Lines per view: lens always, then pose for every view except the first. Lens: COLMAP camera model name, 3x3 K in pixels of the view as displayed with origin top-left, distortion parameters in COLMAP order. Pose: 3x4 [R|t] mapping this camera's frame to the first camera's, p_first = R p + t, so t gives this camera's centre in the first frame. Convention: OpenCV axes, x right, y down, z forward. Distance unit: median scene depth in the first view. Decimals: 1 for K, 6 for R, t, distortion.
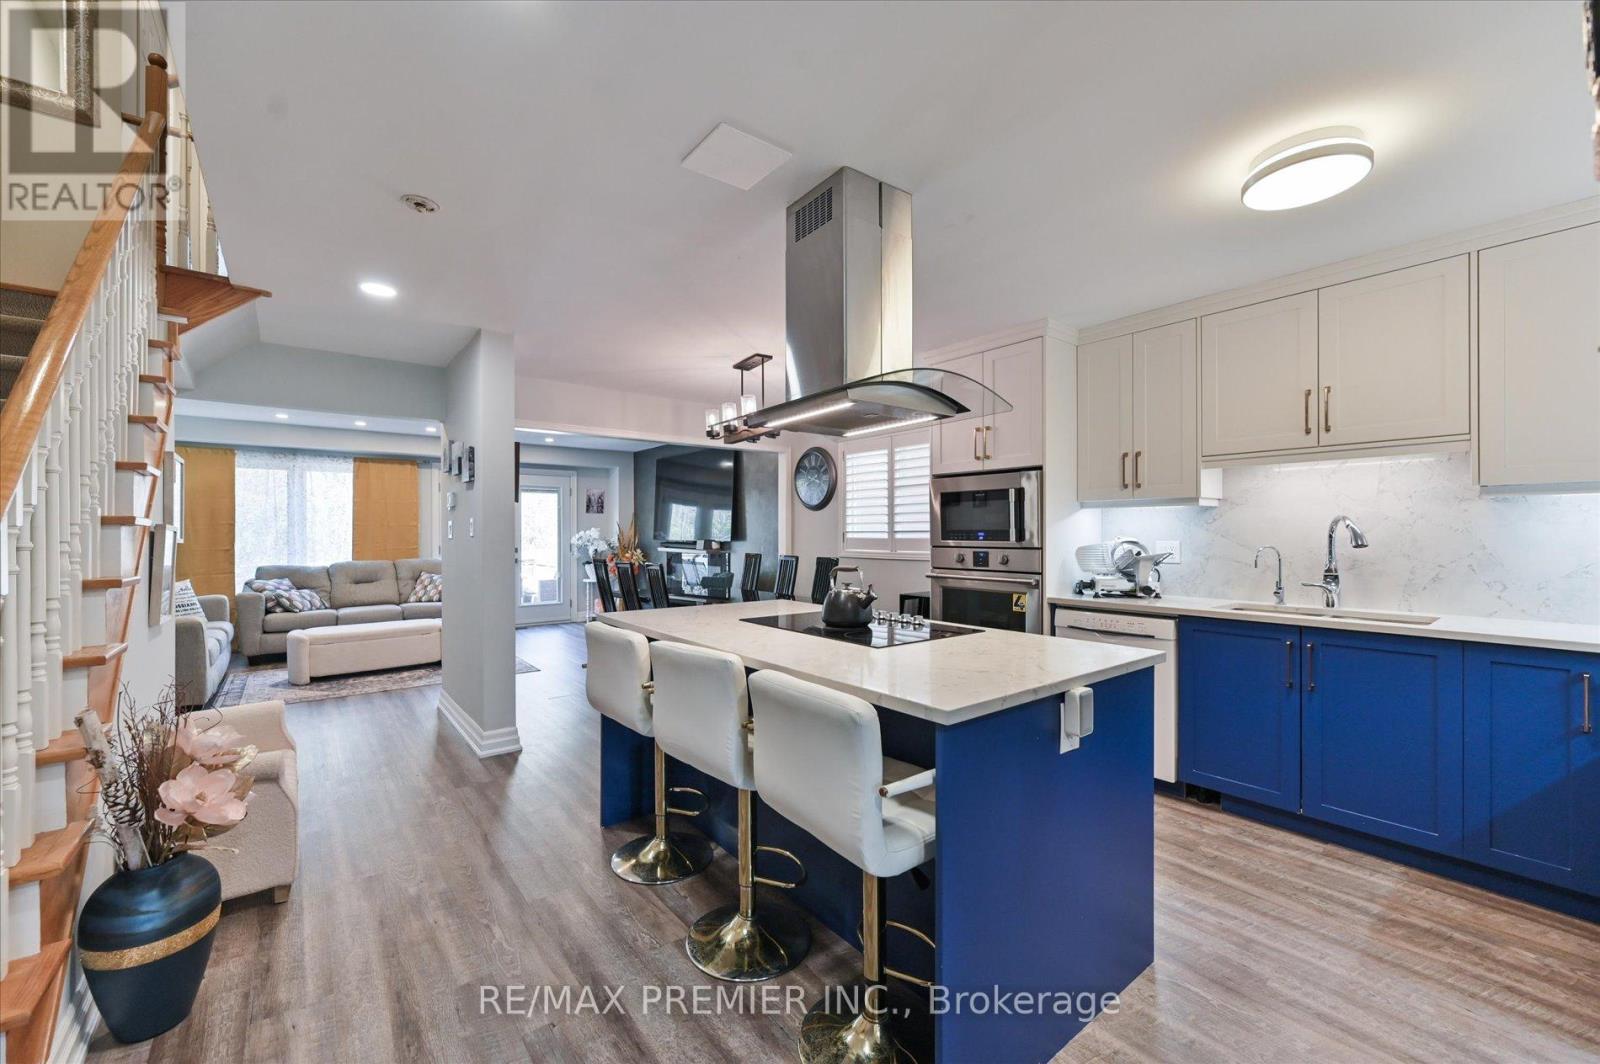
lens RADIAL K [[634.9, 0, 788.7], [0, 634.9, 528.9], [0, 0, 1]] dist [0.001743, 0.000542]
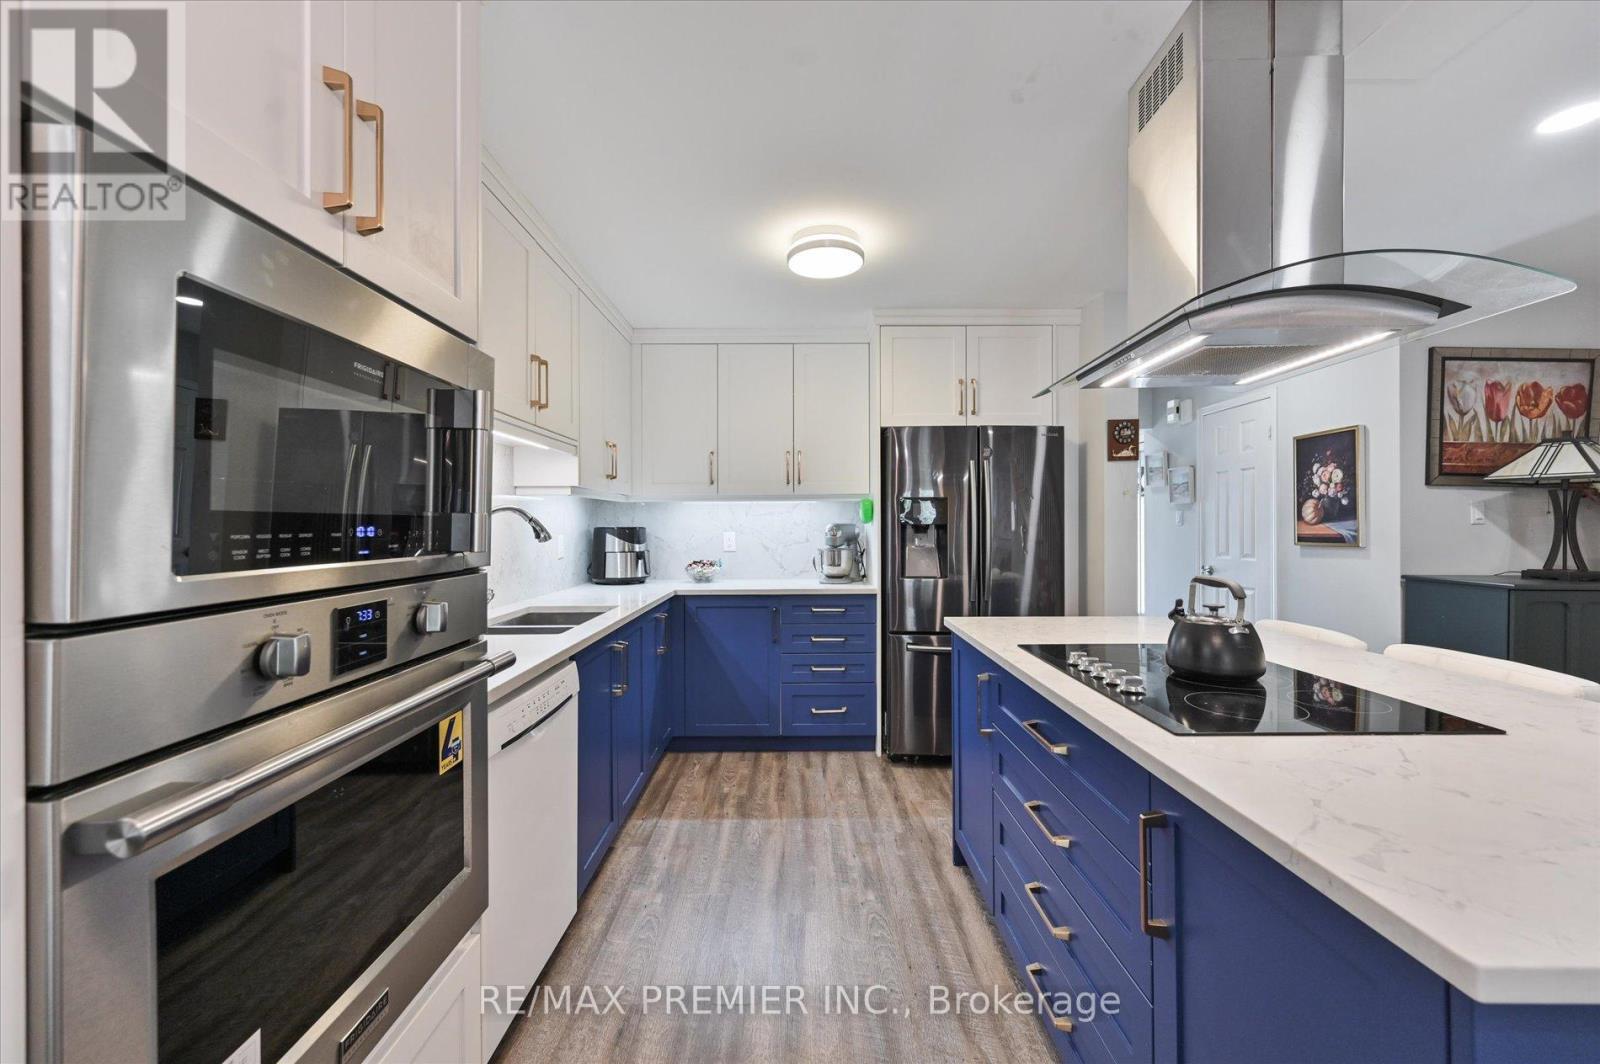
lens RADIAL K [[634.9, 0, 800.5], [0, 634.9, 523.0], [0, 0, 1]] dist [0.001743, 0.000542]
pose [[-0.794121, 0.005307, 0.607736, 0.026600], [0.001593, 0.999977, -0.006649, 0.007946], [-0.607757, -0.004312, -0.794111, 1.296663]]
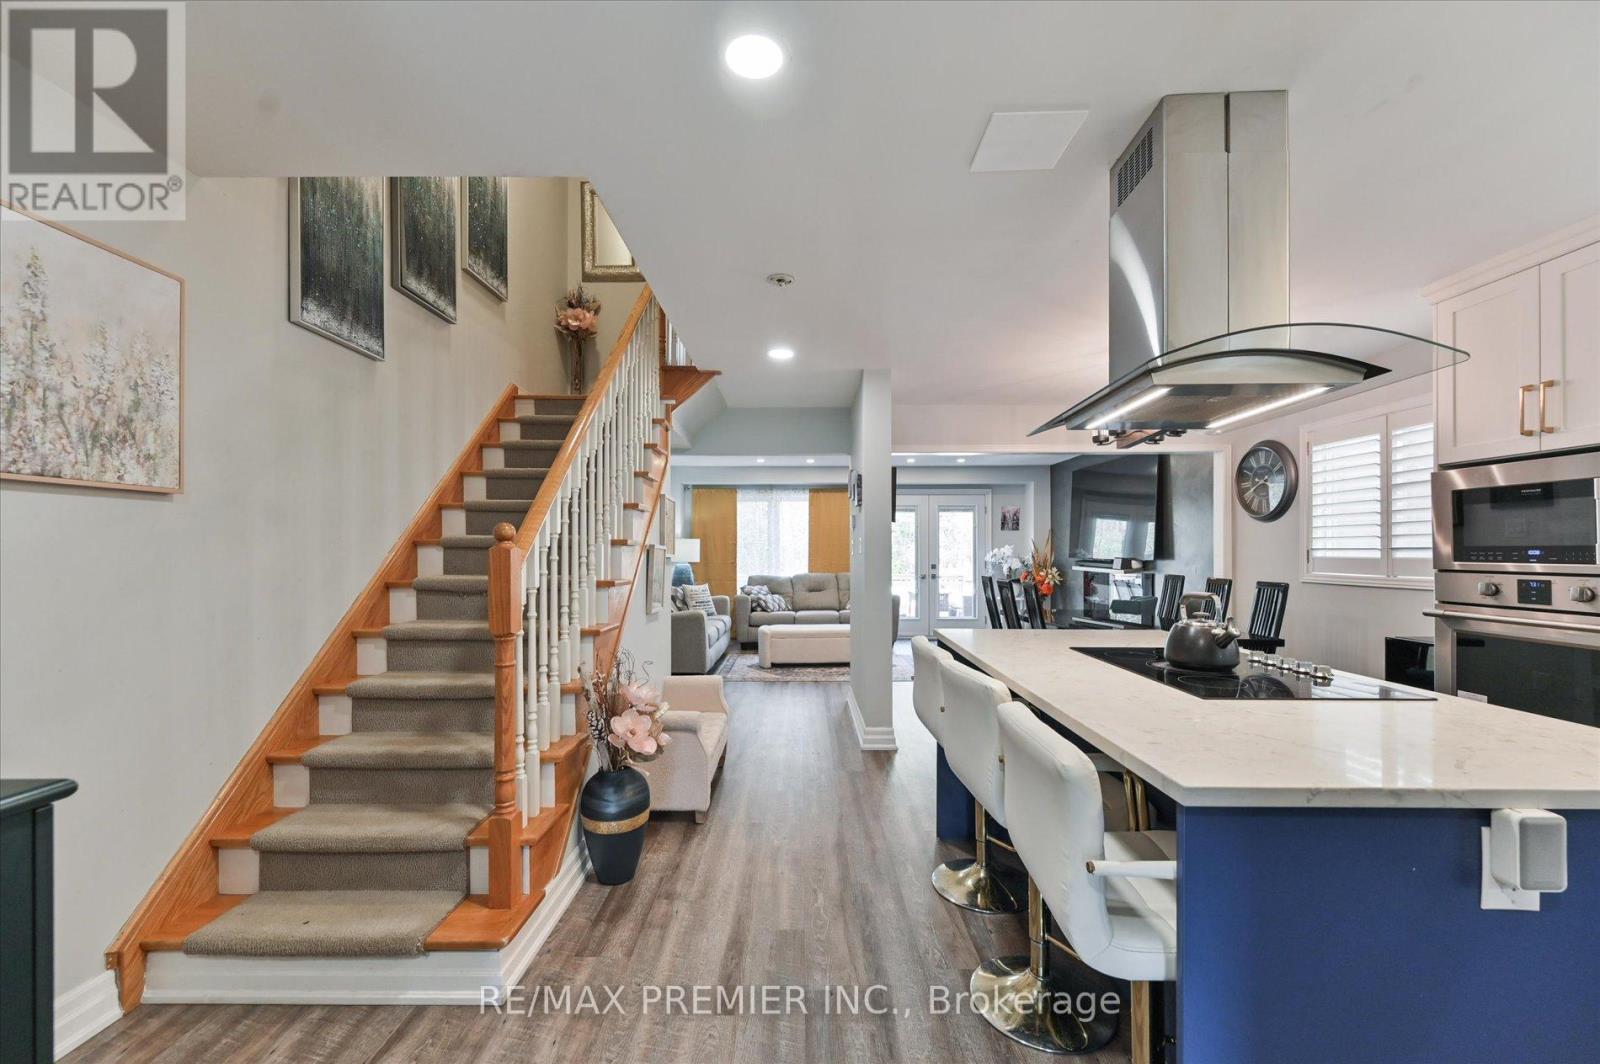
lens RADIAL K [[634.9, 0, 795.5], [0, 634.9, 546.7], [0, 0, 1]] dist [0.001743, 0.000542]
pose [[0.782750, -0.003431, -0.622327, 0.143697], [0.004071, 0.999992, -0.000394, -0.000215], [0.622323, -0.002225, 0.782757, 0.048732]]
